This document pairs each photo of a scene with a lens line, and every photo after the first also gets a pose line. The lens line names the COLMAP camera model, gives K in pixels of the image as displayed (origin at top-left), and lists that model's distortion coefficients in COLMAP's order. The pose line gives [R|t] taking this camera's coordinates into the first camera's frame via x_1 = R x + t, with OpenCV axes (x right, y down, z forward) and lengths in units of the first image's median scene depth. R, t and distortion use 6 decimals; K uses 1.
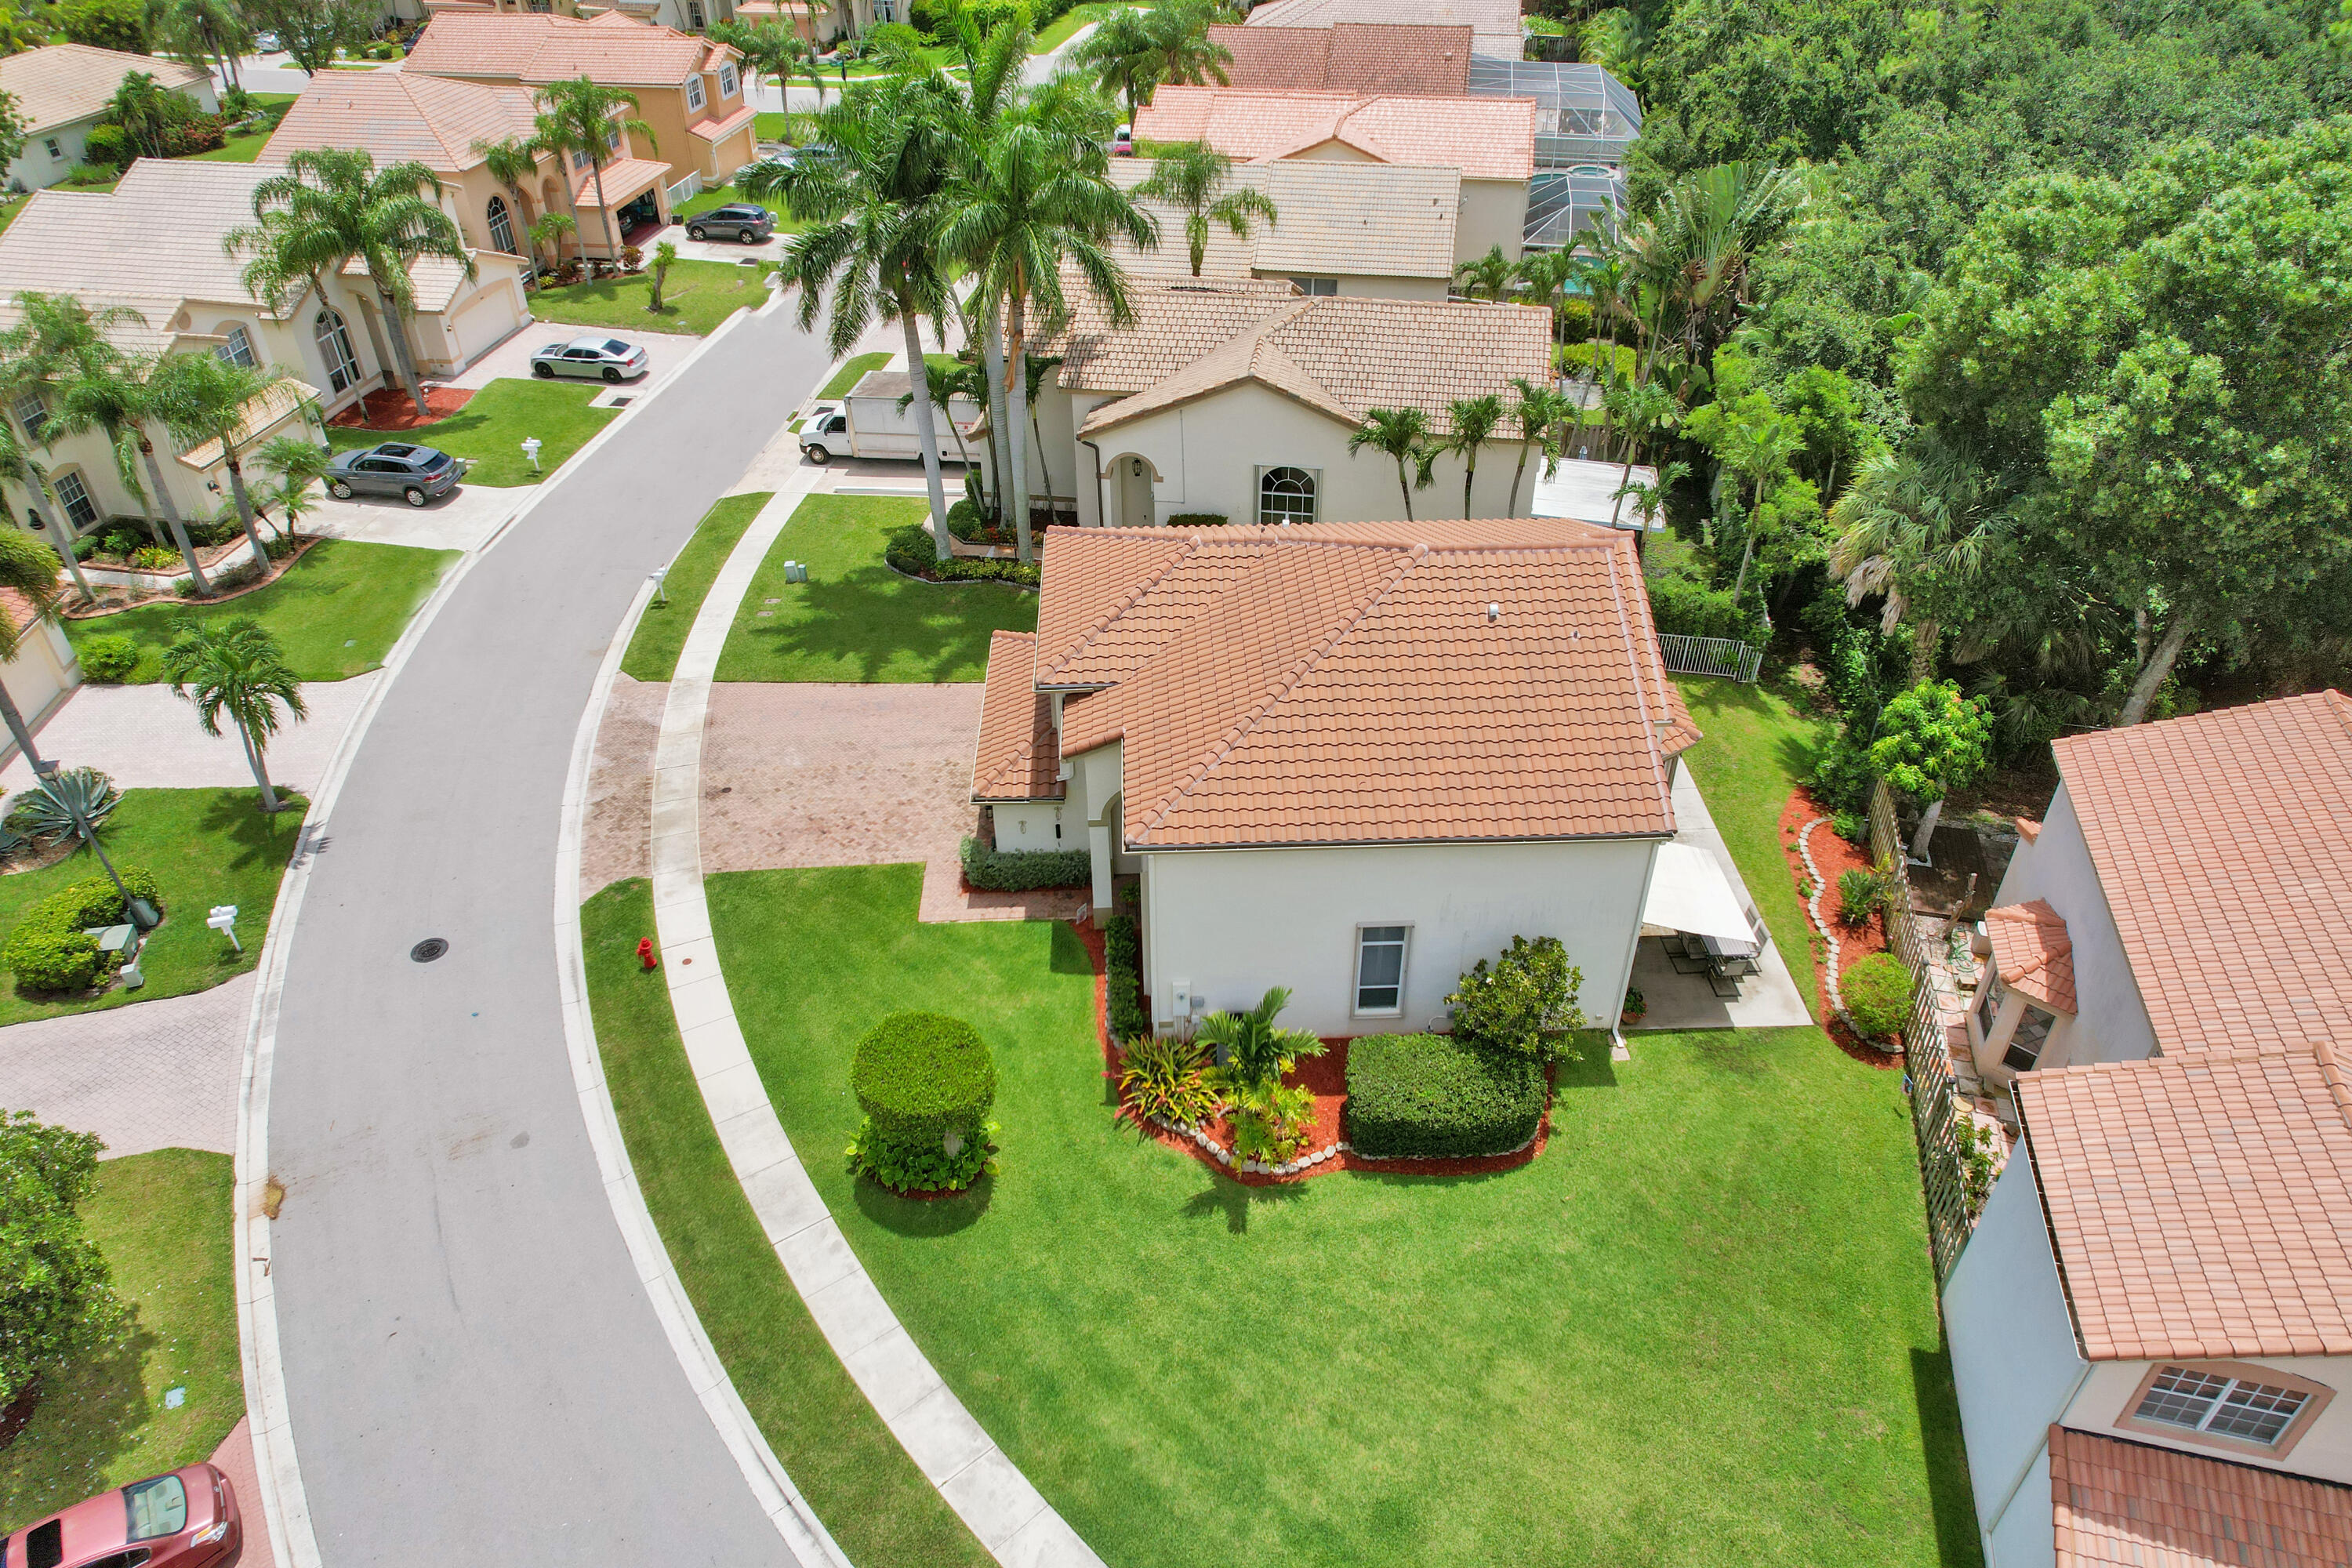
lens RADIAL K [[1524.5, 0, 1195.4], [0, 1524.5, 828.8], [0, 0, 1]] dist [-0.065841, 0.052555]
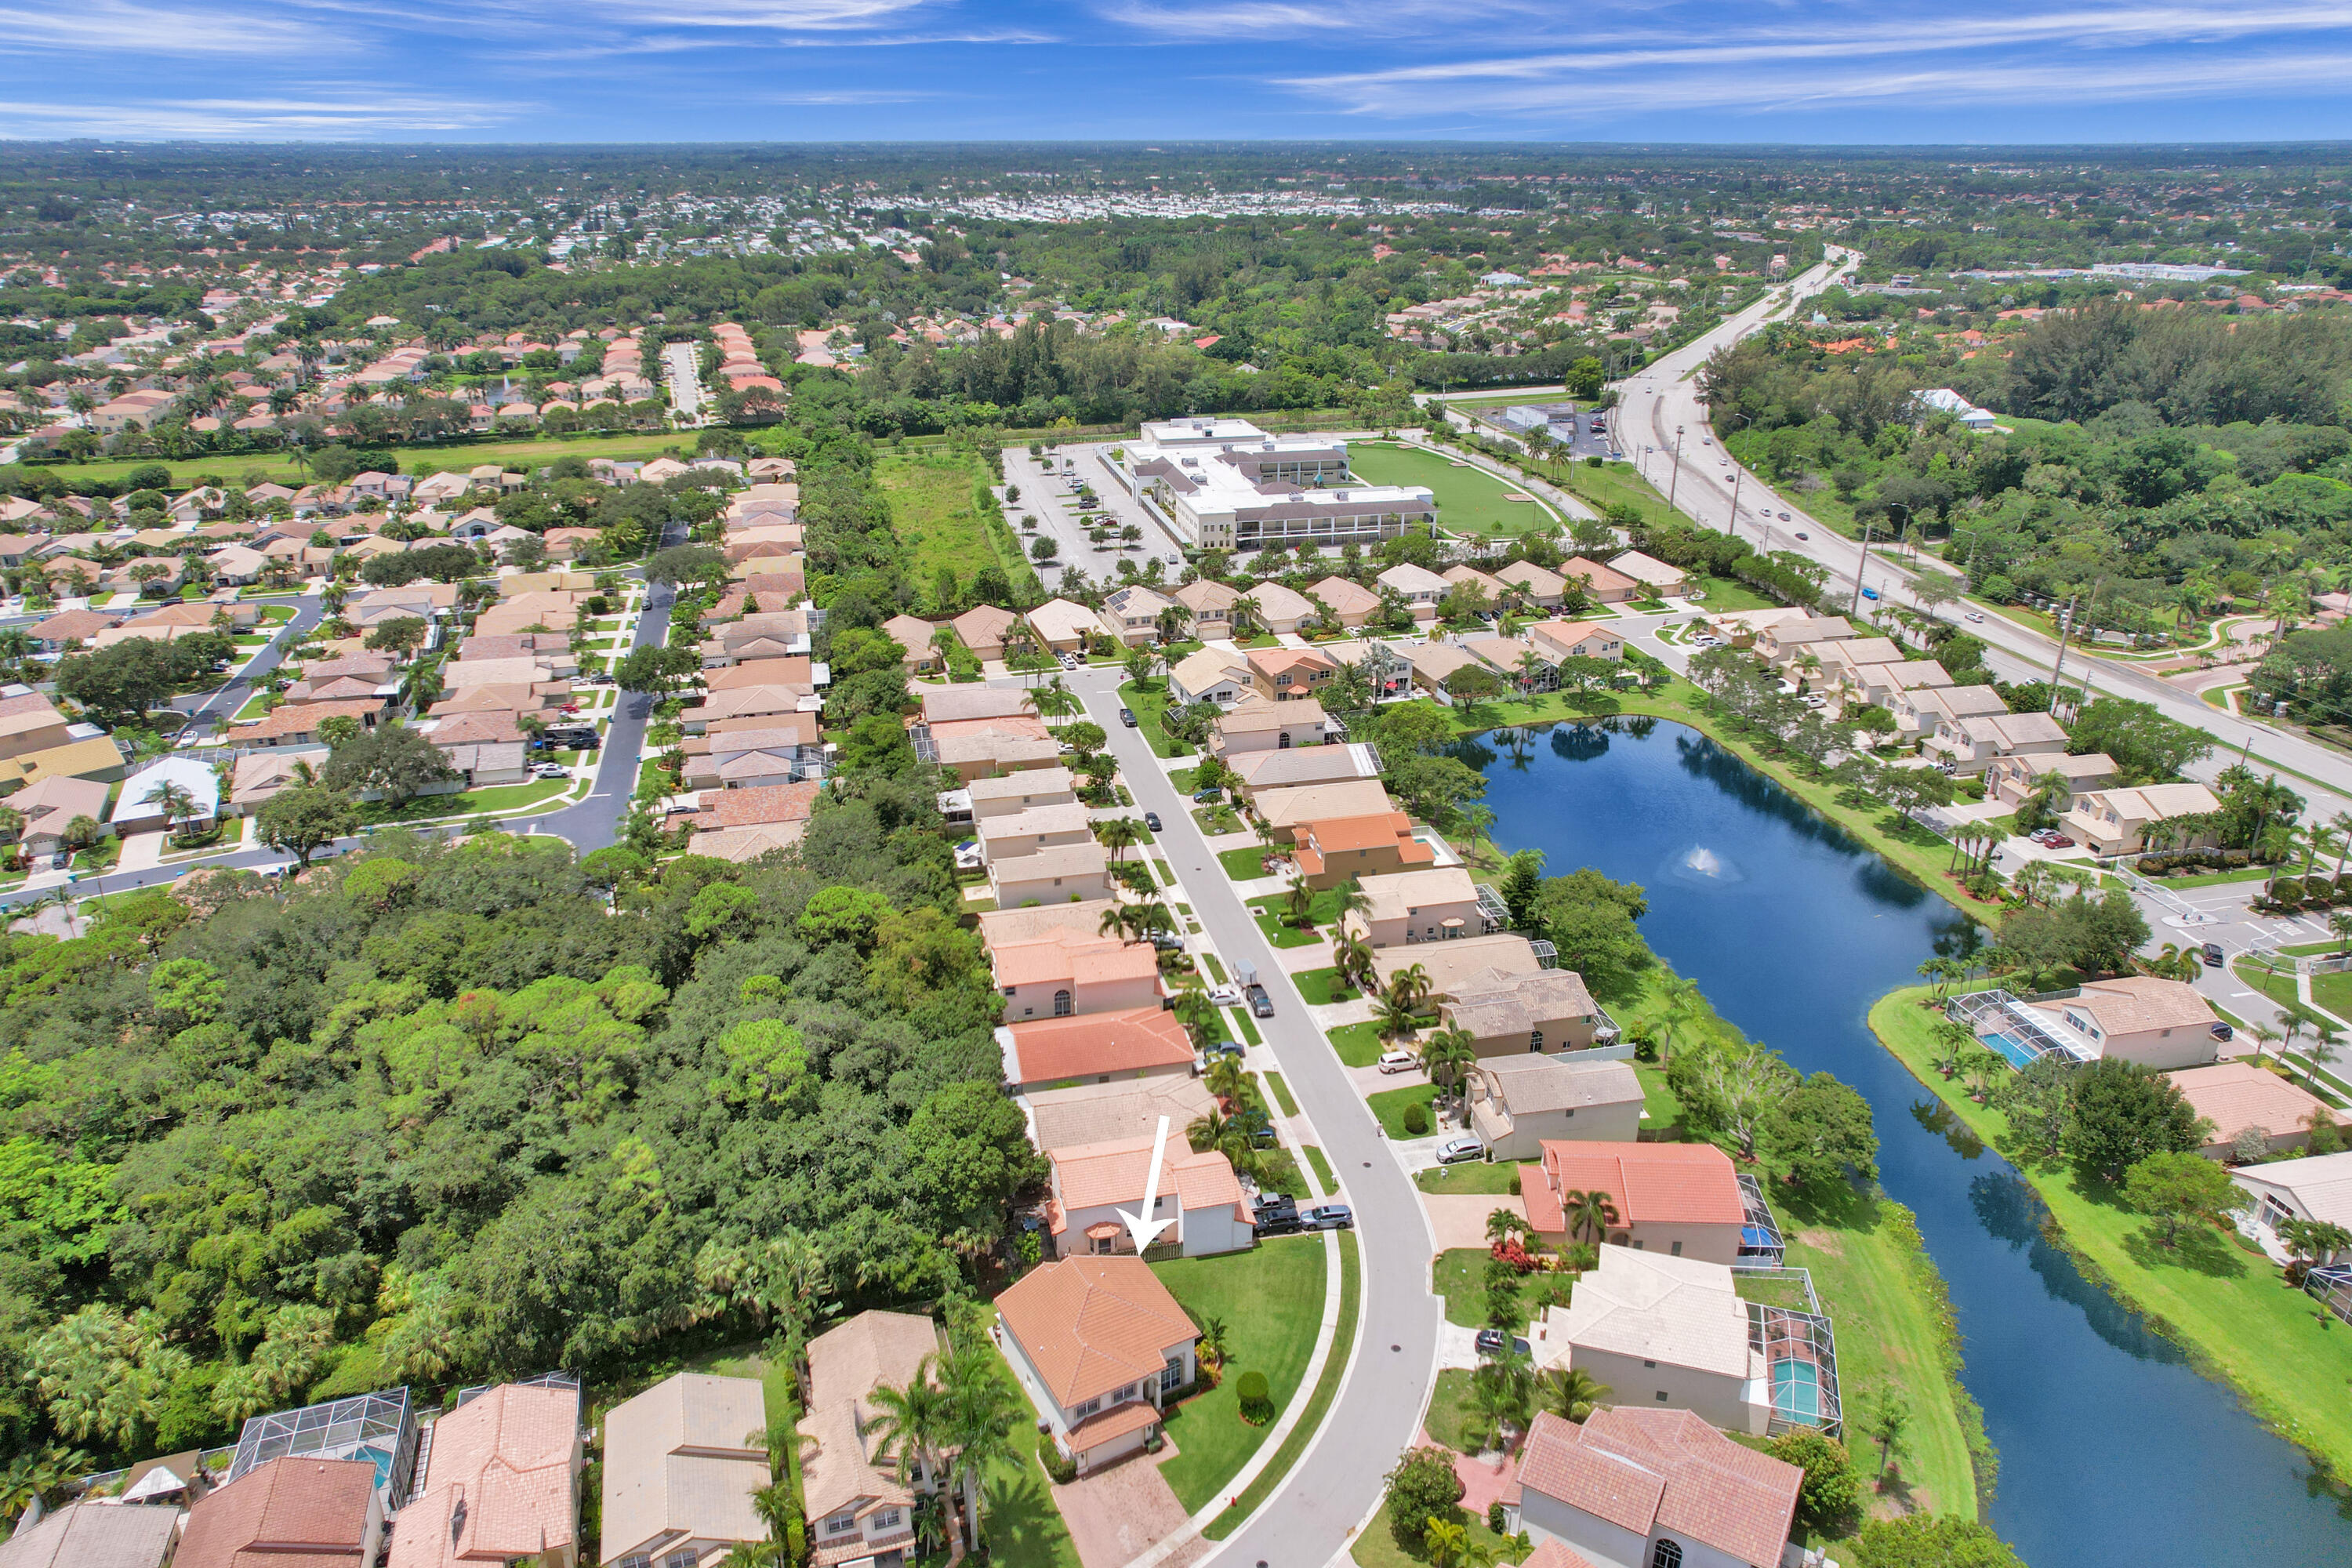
lens RADIAL K [[1524.5, 0, 1195.4], [0, 1524.5, 828.8], [0, 0, 1]] dist [-0.065841, 0.052555]
pose [[-0.456847, -0.376380, 0.805996, -2.400618], [0.538649, 0.604025, 0.587377, -2.747744], [-0.707919, 0.702490, -0.073210, 0.276071]]
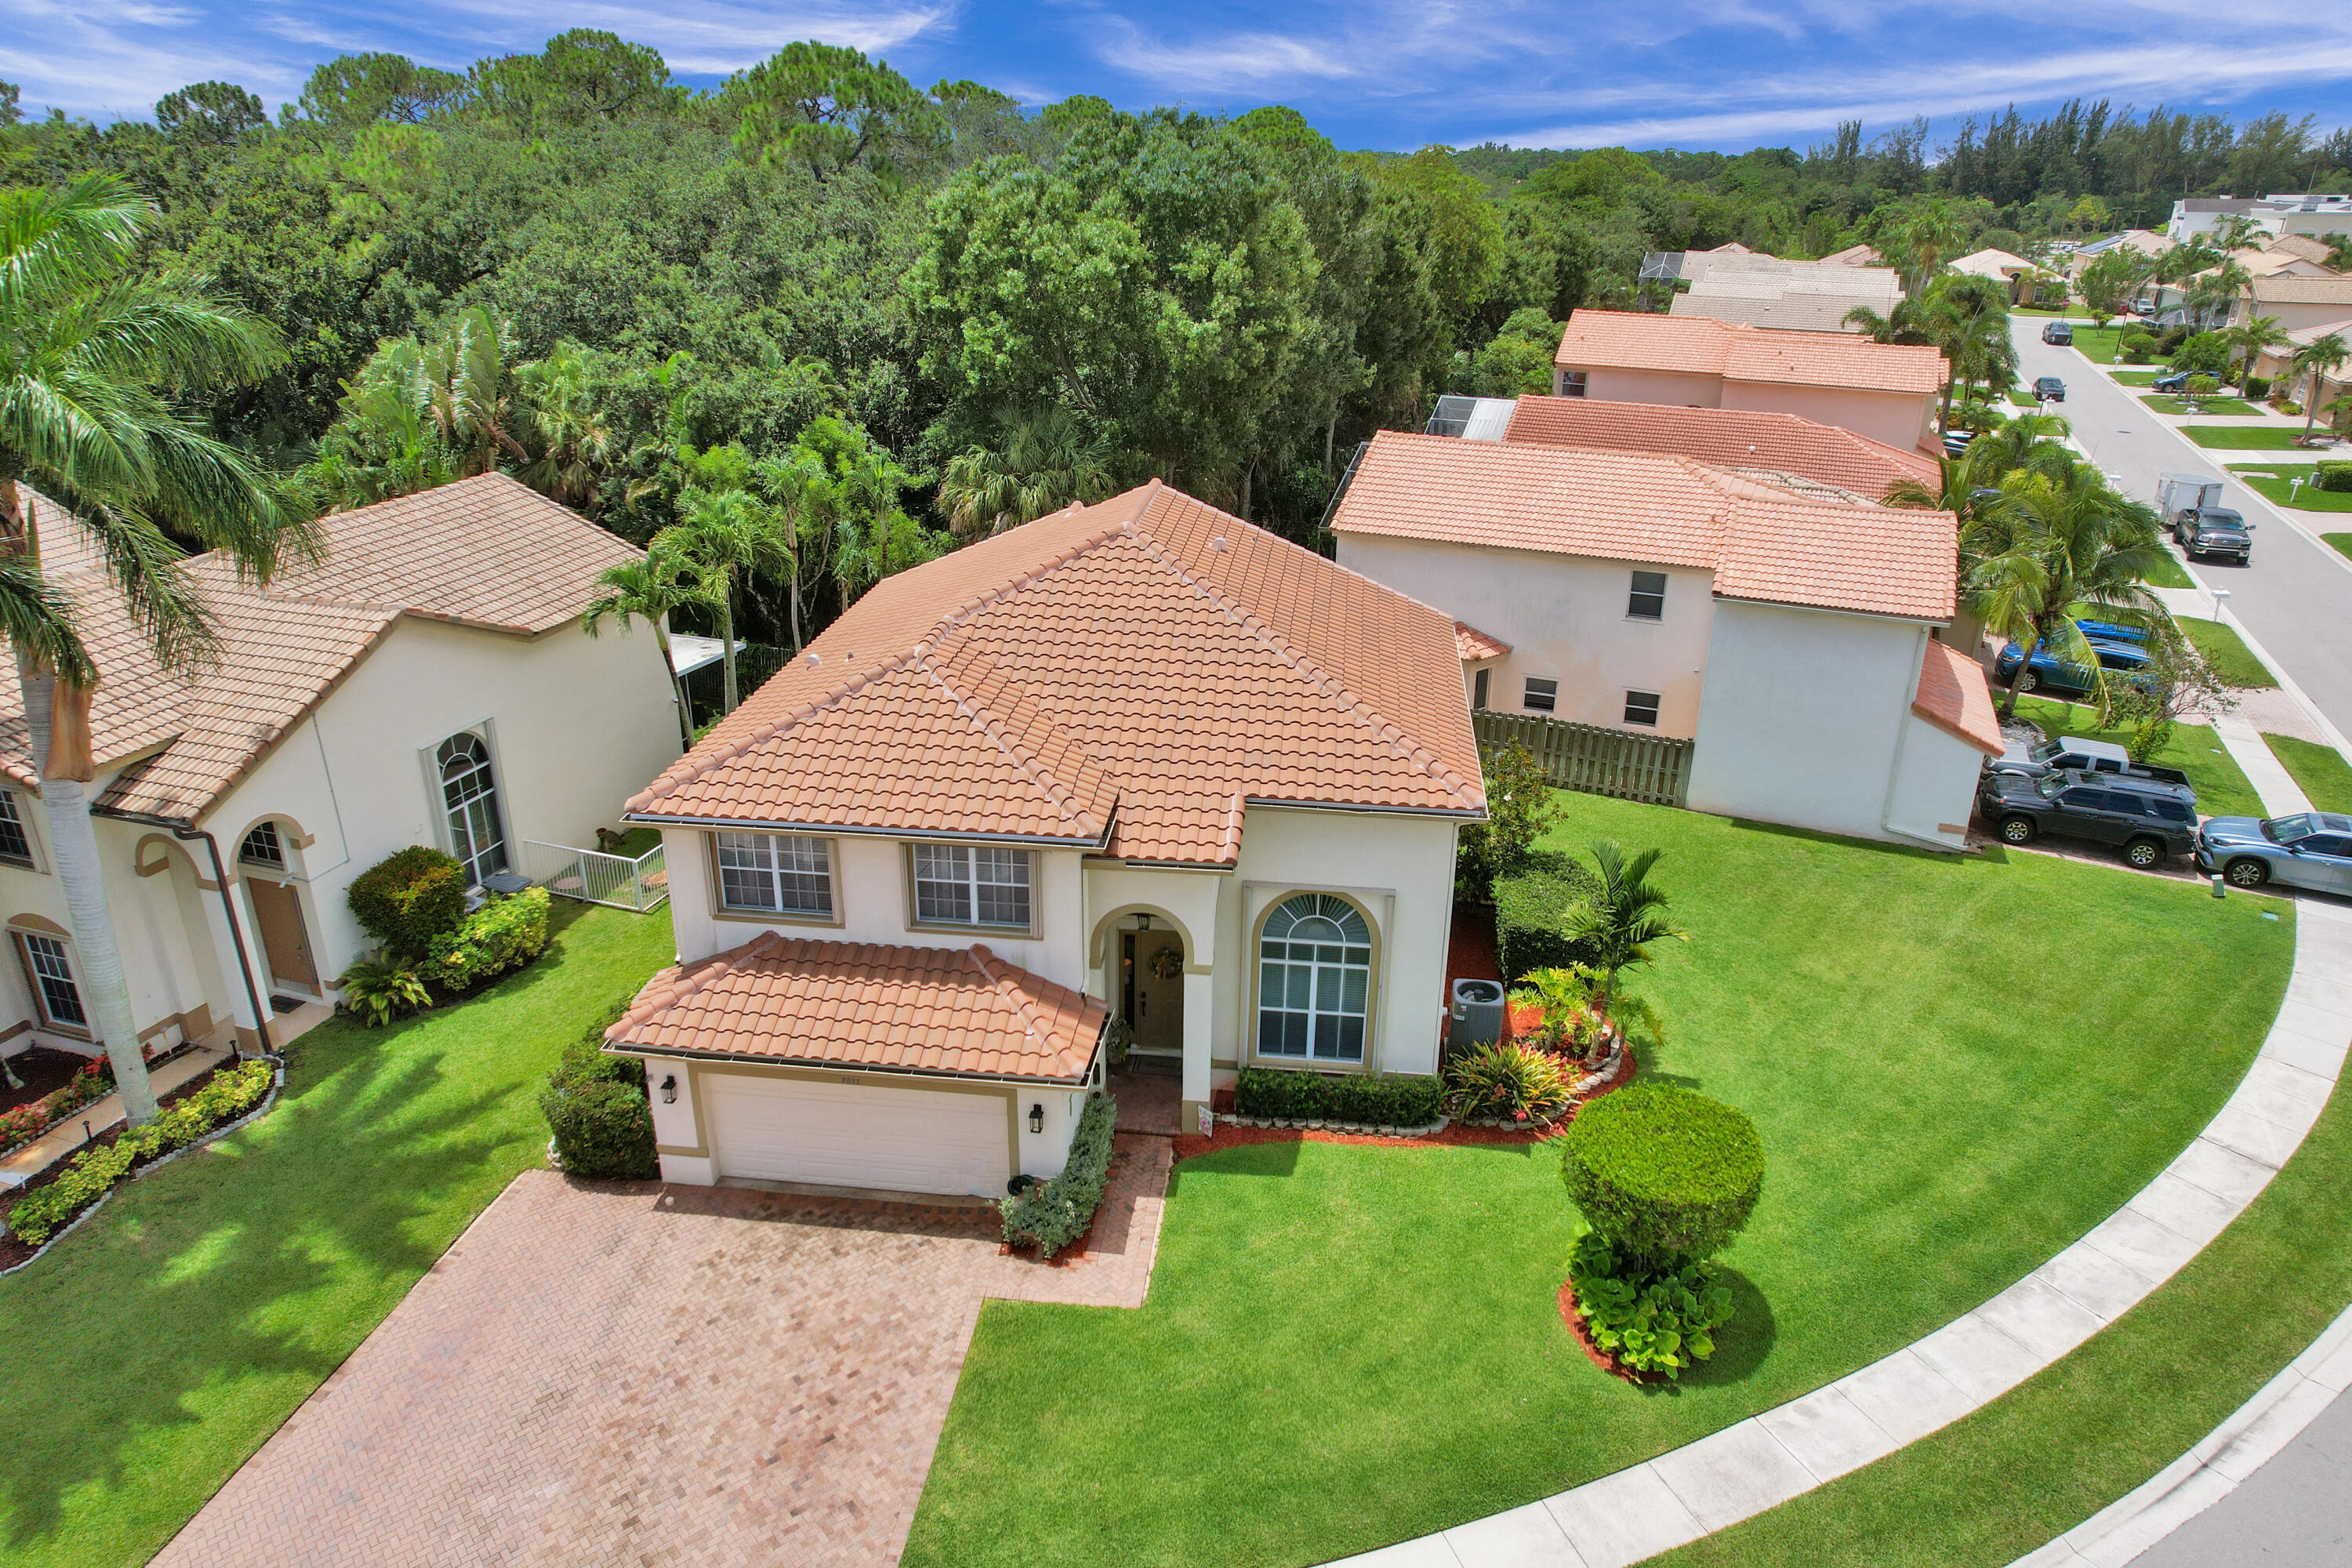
lens RADIAL K [[1520.5, 0, 1165.6], [0, 1520.5, 818.8], [0, 0, 1]] dist [-0.065349, 0.055491]
pose [[0.160690, -0.395818, 0.904161, -0.669476], [0.600777, 0.766040, 0.228580, -0.227016], [-0.783100, 0.506469, 0.360894, 0.698786]]
